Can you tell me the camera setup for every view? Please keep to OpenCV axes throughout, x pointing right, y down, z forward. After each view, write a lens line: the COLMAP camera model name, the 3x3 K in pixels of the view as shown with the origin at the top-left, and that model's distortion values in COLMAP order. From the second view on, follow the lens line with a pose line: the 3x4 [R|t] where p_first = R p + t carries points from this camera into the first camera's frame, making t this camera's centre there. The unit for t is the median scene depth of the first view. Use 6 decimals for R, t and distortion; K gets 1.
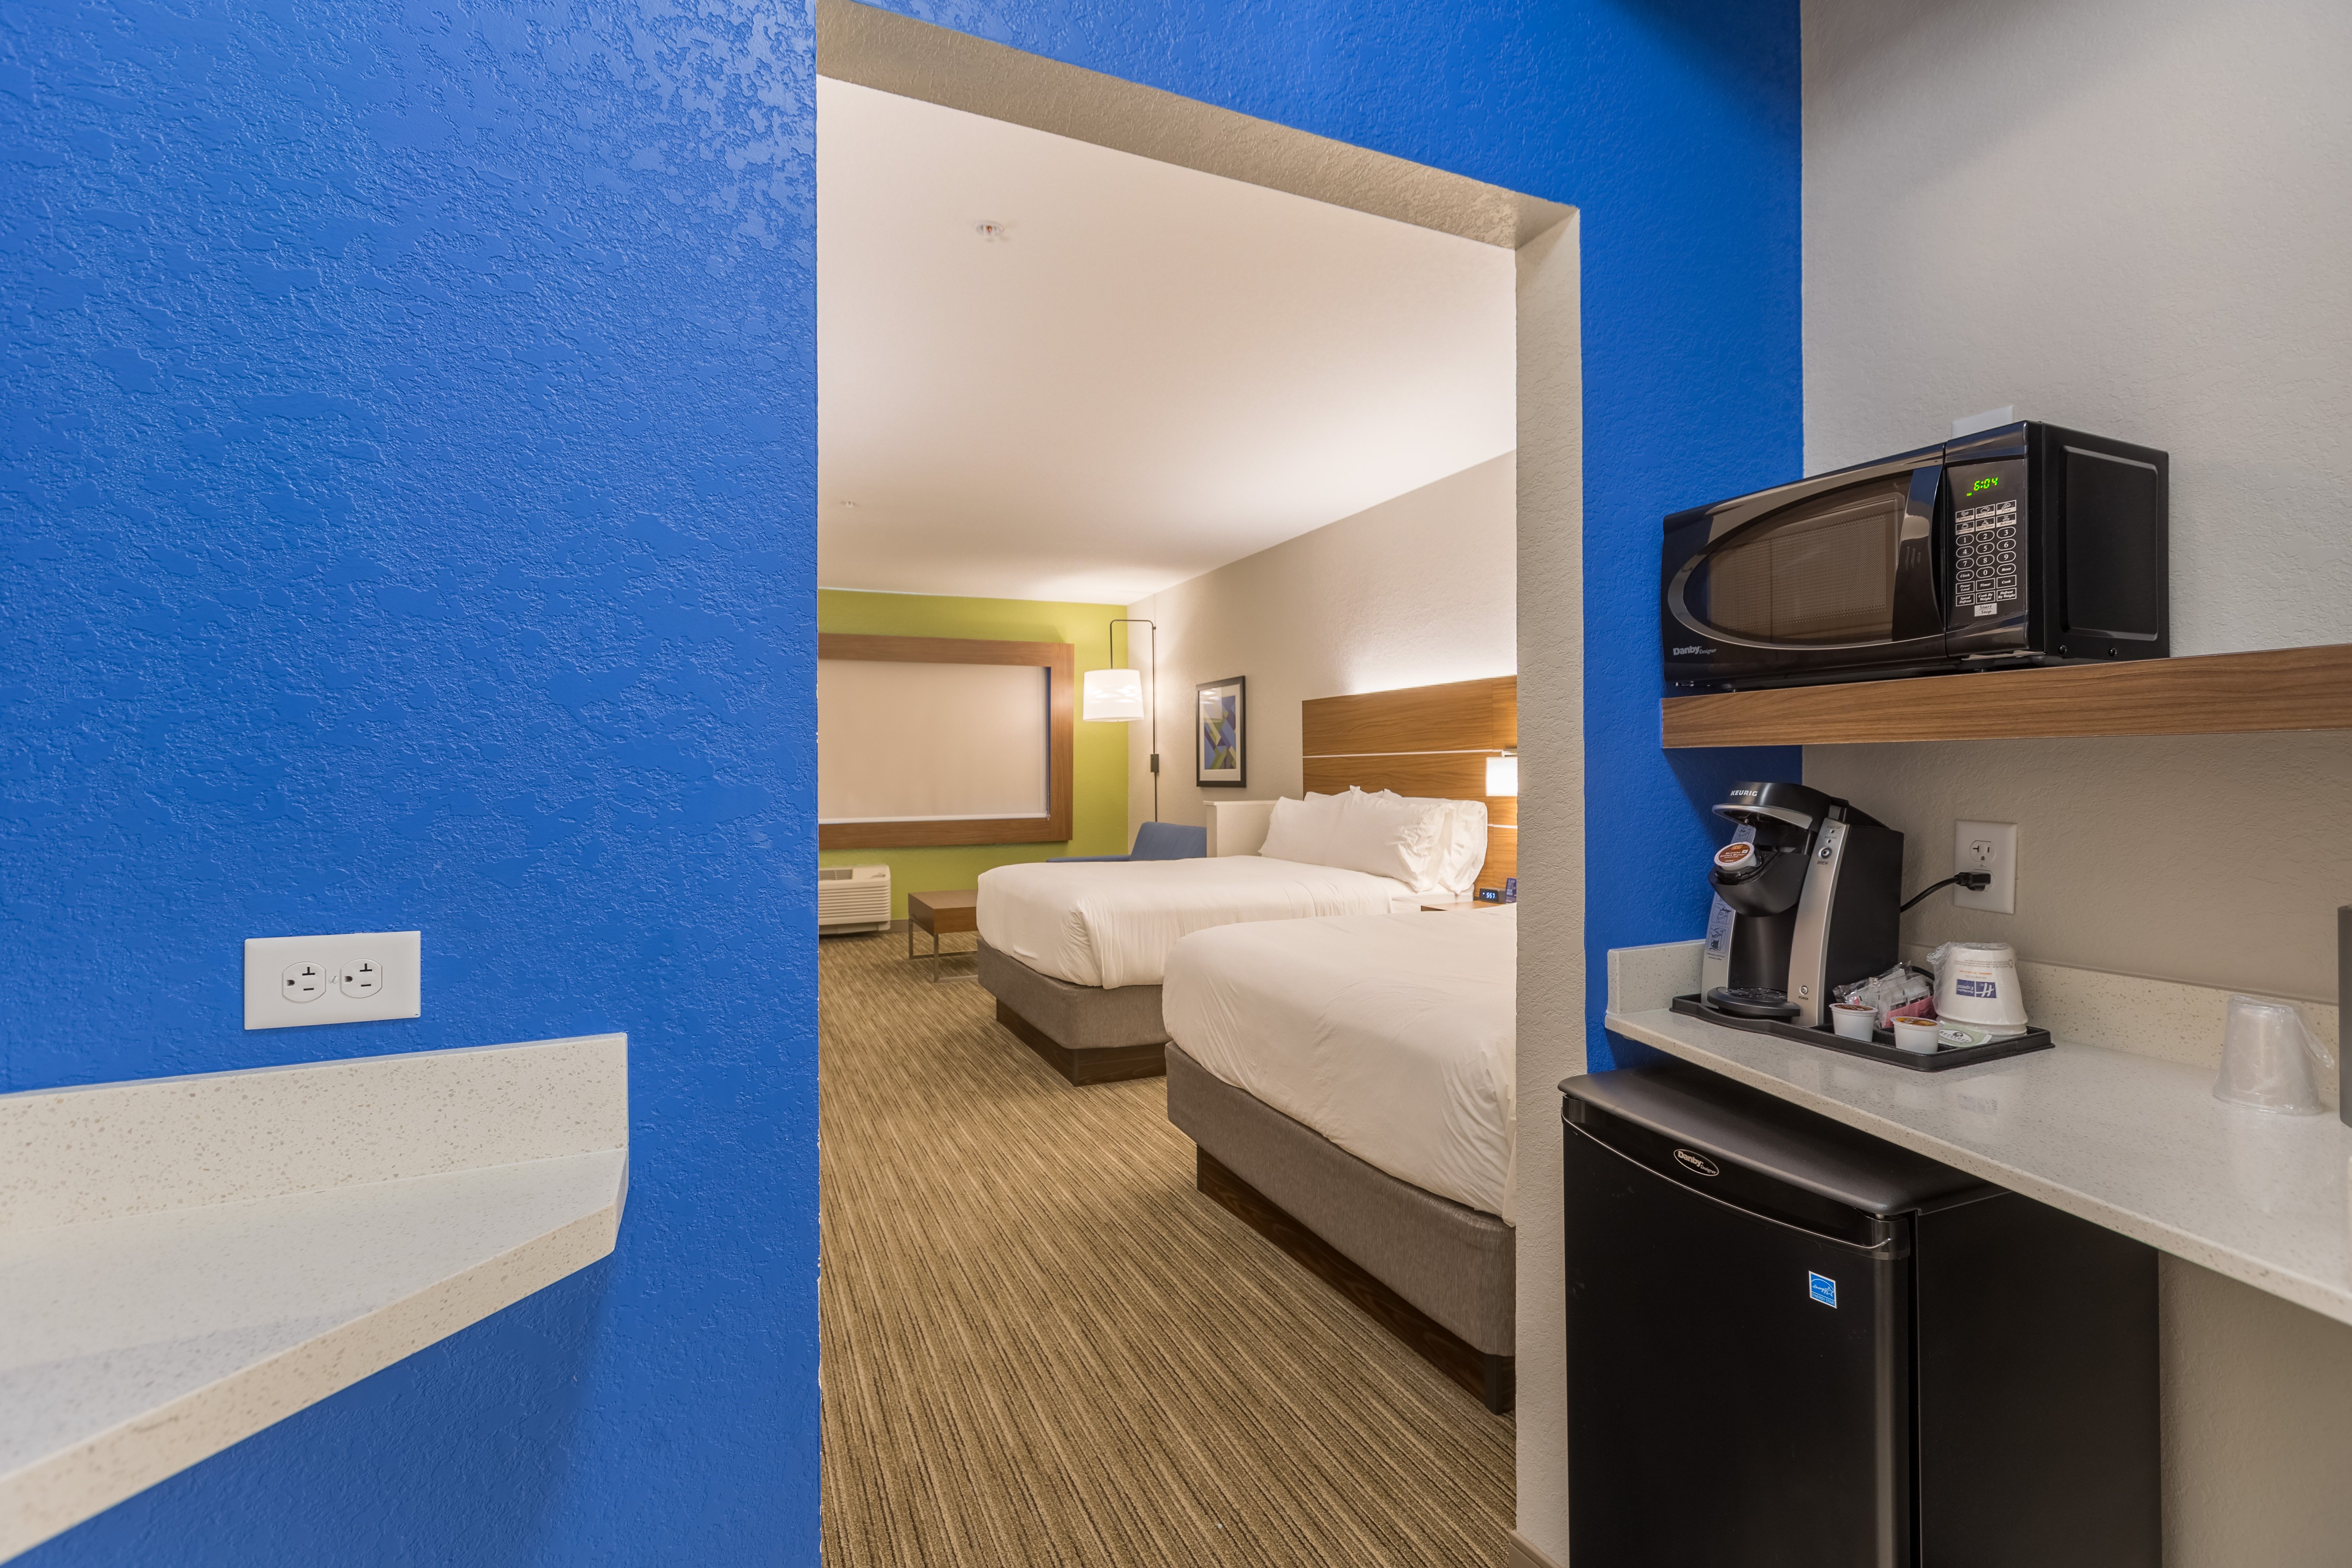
lens RADIAL K [[1066.5, 0, 1176.0], [0, 1066.5, 784.0], [0, 0, 1]] dist [-0.000571, -0.000068]
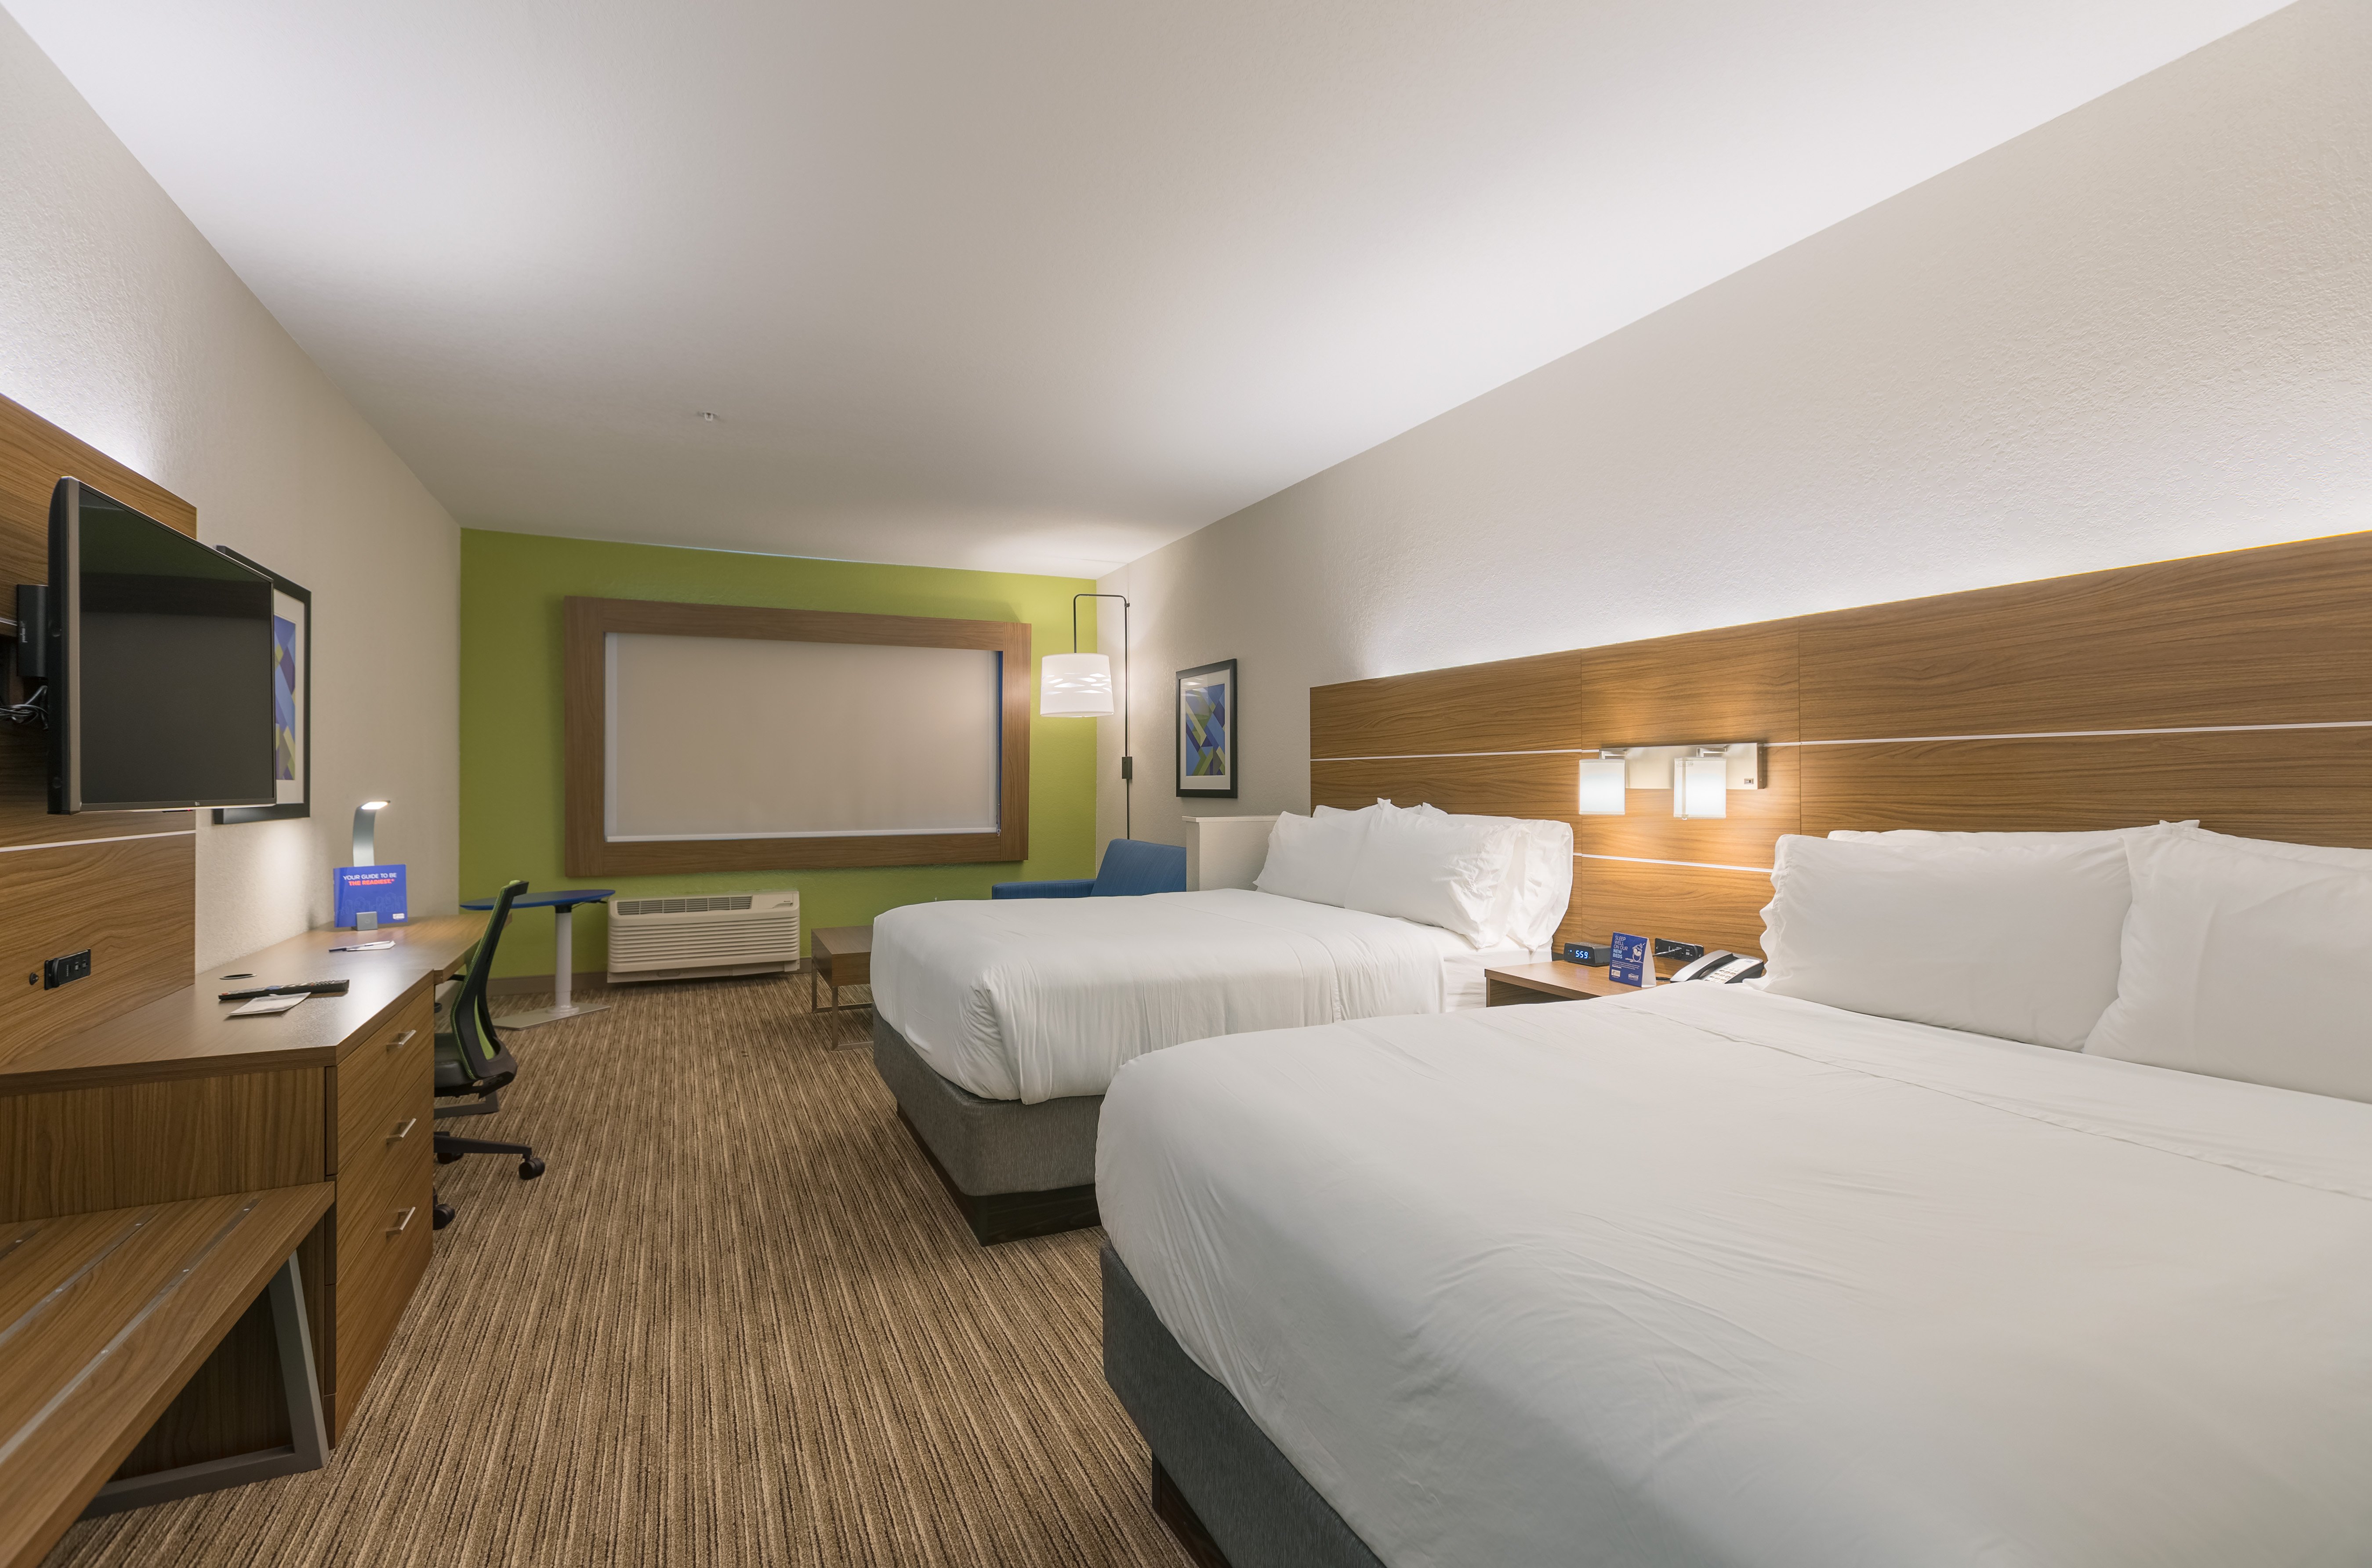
lens RADIAL K [[1093.5, 0, 1196.5], [0, 1093.5, 772.8], [0, 0, 1]] dist [-0.012613, -0.000096]
pose [[0.999535, 0.005555, 0.029978, 0.012990], [-0.005040, 0.999839, -0.017236, -0.002186], [-0.030069, 0.017077, 0.999402, 0.223867]]
